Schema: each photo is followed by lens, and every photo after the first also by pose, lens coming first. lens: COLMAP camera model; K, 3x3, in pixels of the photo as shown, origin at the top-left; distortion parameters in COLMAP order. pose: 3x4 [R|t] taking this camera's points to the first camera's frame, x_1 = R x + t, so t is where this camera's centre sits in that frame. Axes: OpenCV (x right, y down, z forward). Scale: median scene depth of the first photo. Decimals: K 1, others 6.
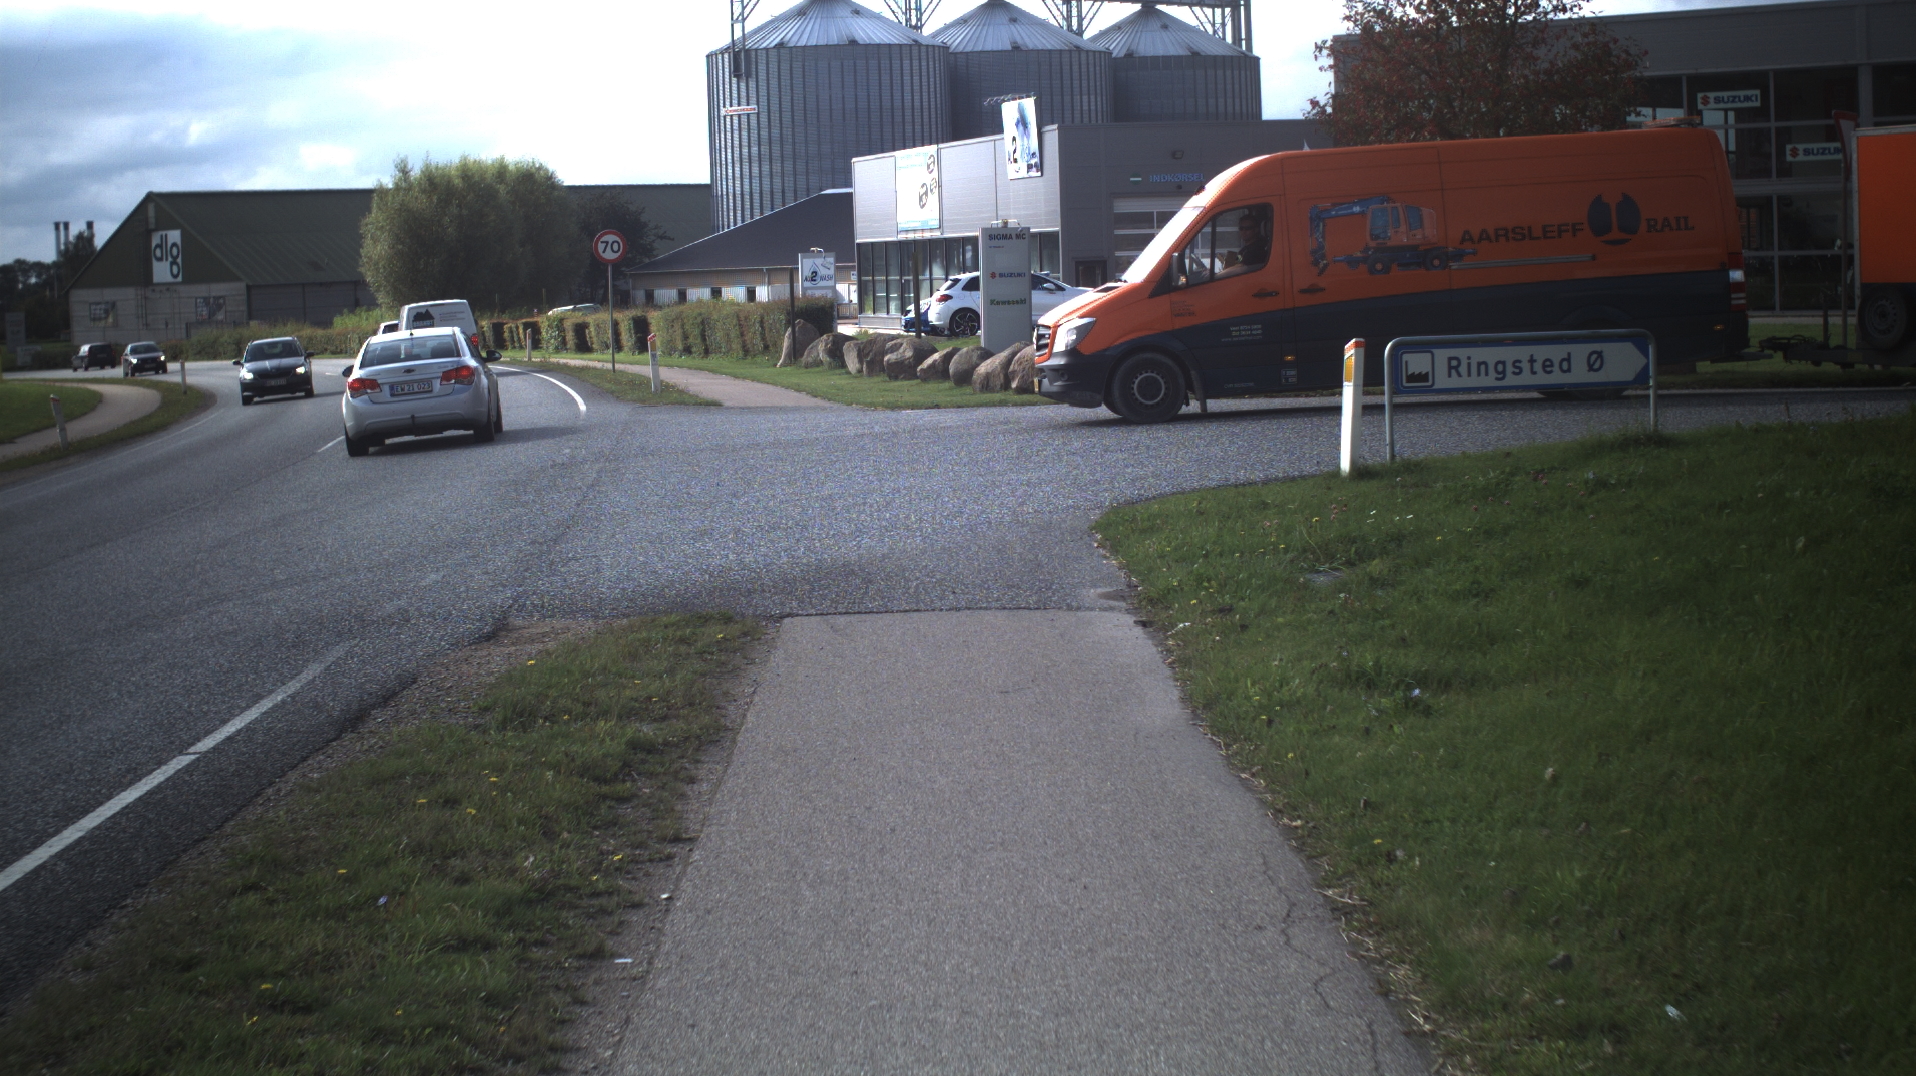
lens RADIAL K [[3895.9, 0, 959.7], [0, 3895.9, 537.2], [0, 0, 1]] dist [-0.266377, 0.000000]
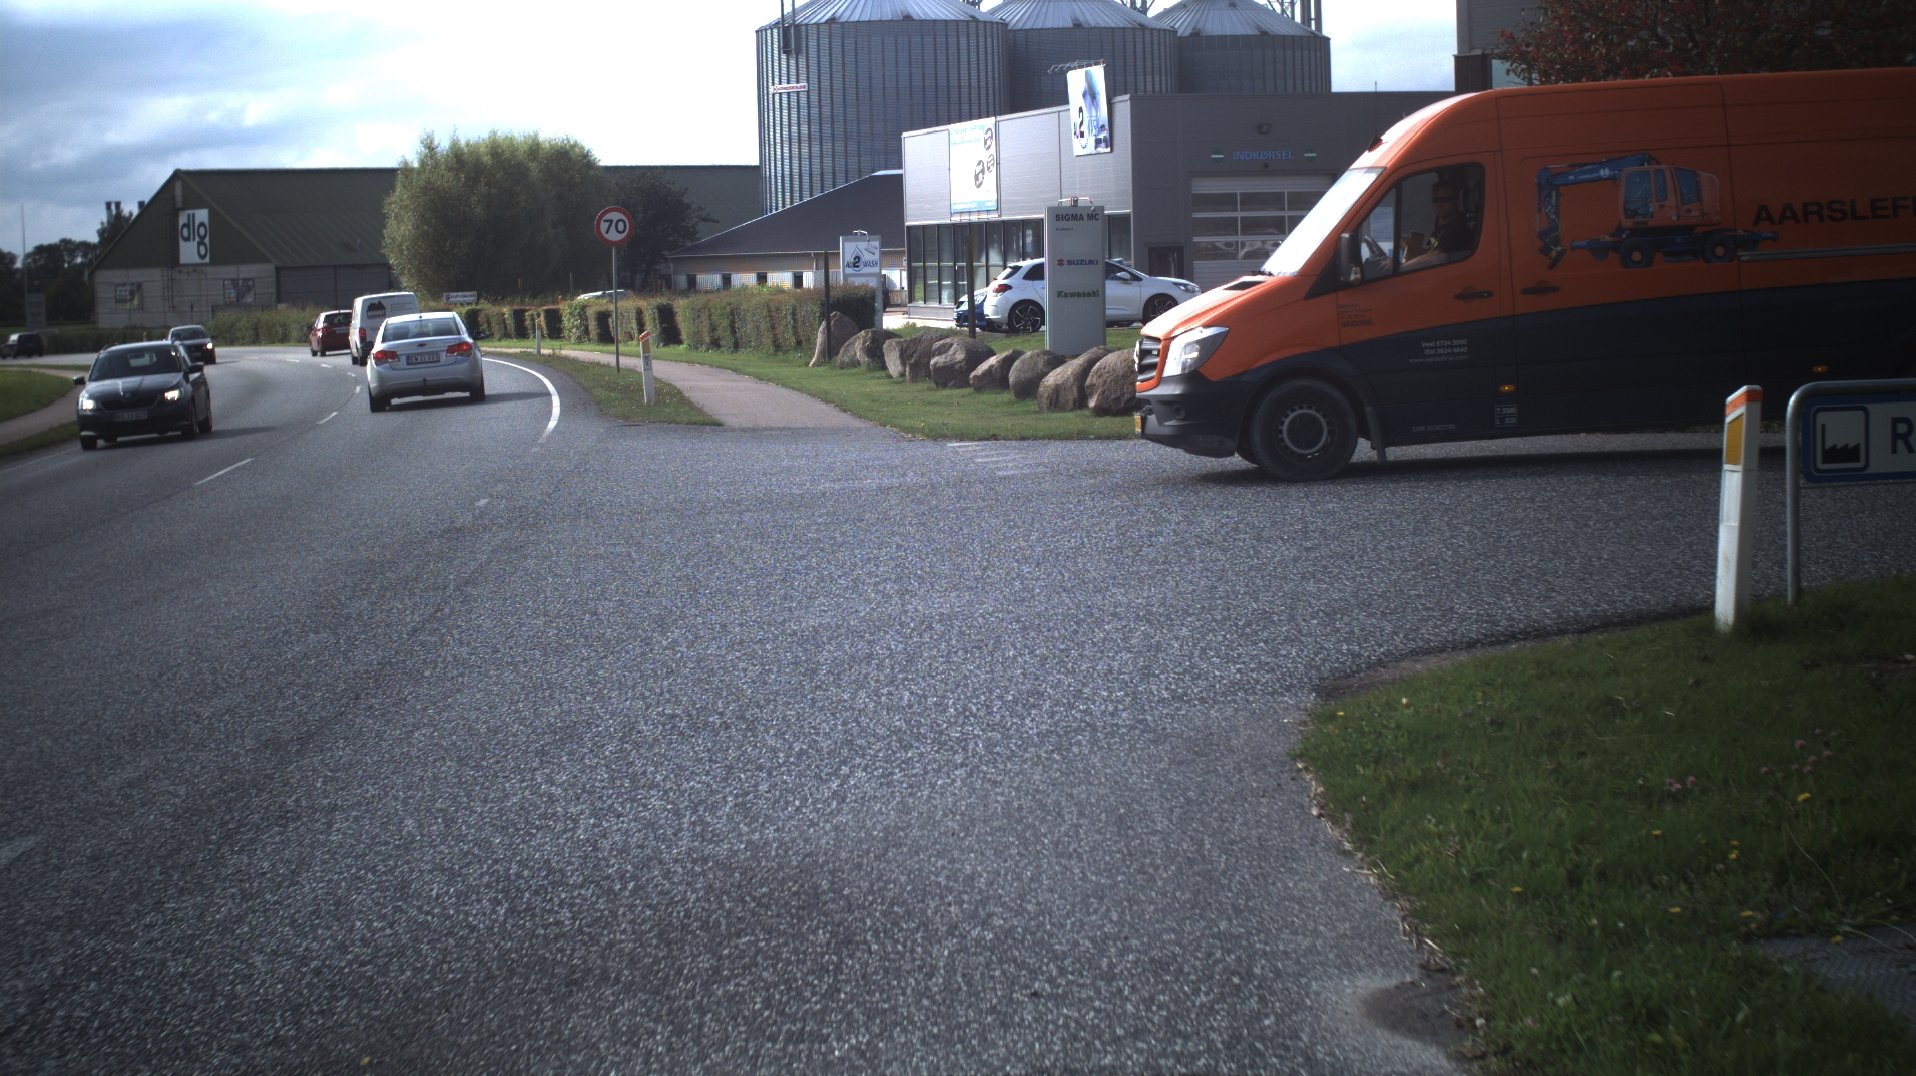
lens RADIAL K [[3895.9, 0, 960.4], [0, 3895.9, 550.6], [0, 0, 1]] dist [-0.266377, 0.000000]
pose [[0.999876, 0.007641, -0.013746, -0.001125], [-0.007543, 0.999946, 0.007130, -0.010418], [0.013800, -0.007025, 0.999880, 0.151734]]
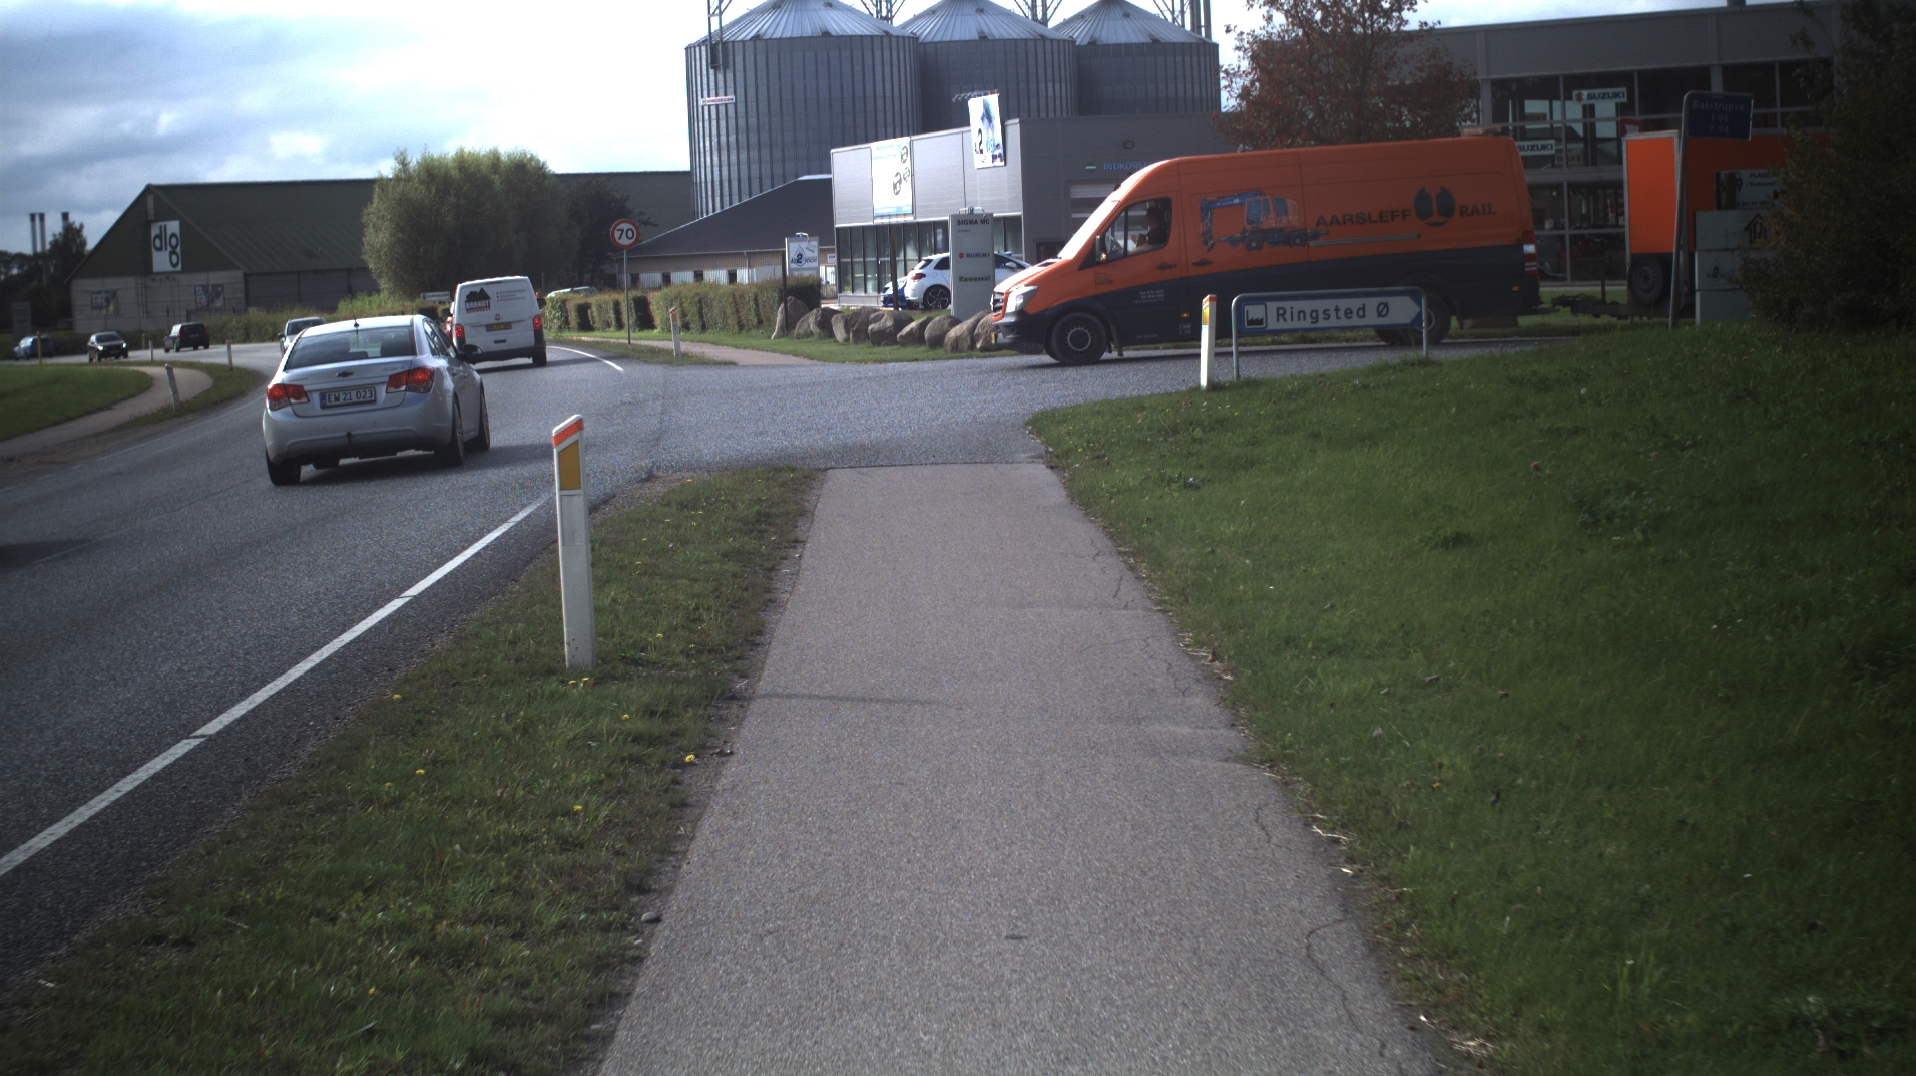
lens RADIAL K [[3895.9, 0, 945.9], [0, 3895.9, 536.4], [0, 0, 1]] dist [-0.266377, 0.000000]
pose [[0.999944, -0.010049, 0.003288, -0.000584], [0.010034, 0.999940, 0.004450, 0.010621], [-0.003332, -0.004416, 0.999985, -0.151530]]
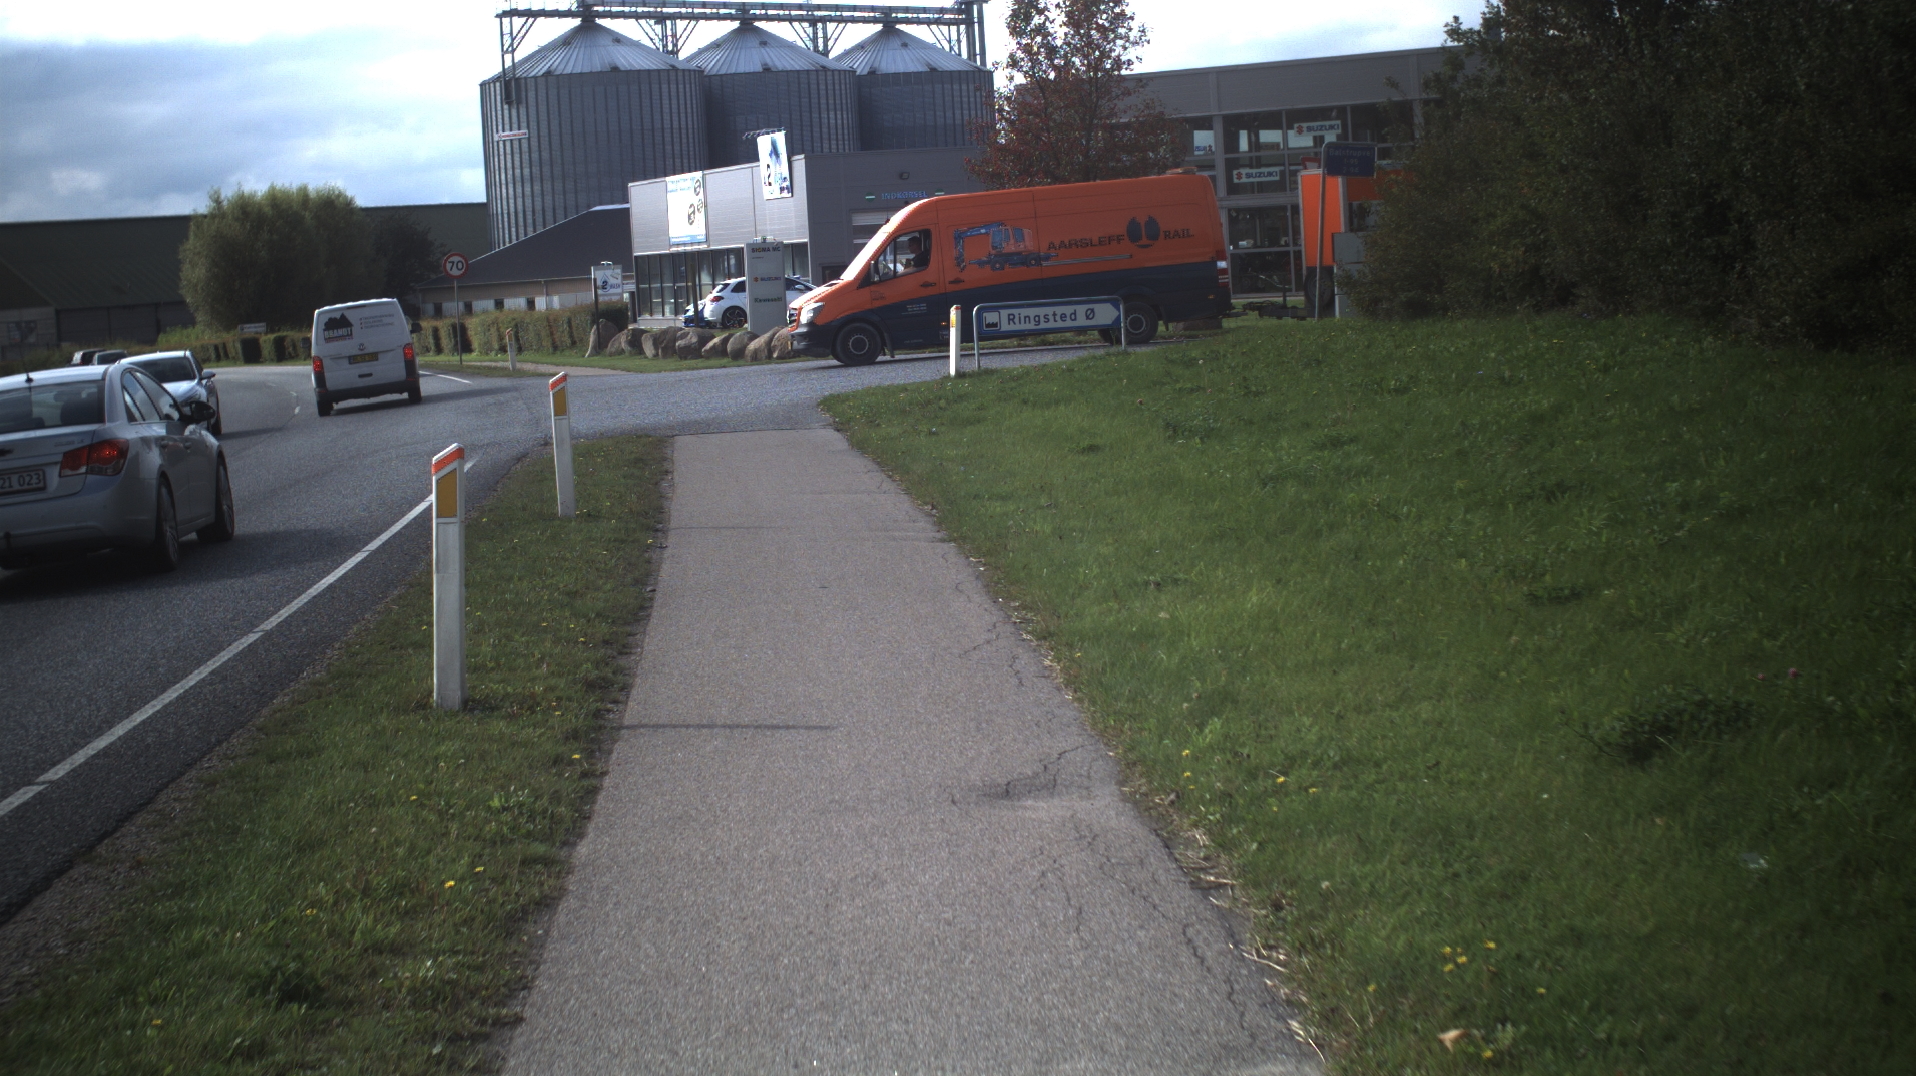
lens RADIAL K [[3895.9, 0, 968.9], [0, 3895.9, 531.4], [0, 0, 1]] dist [-0.266377, 0.000000]
pose [[0.997541, -0.030088, 0.063294, -0.005164], [0.030244, 0.999541, -0.001510, 0.021164], [-0.063219, 0.003420, 0.997994, -0.304215]]
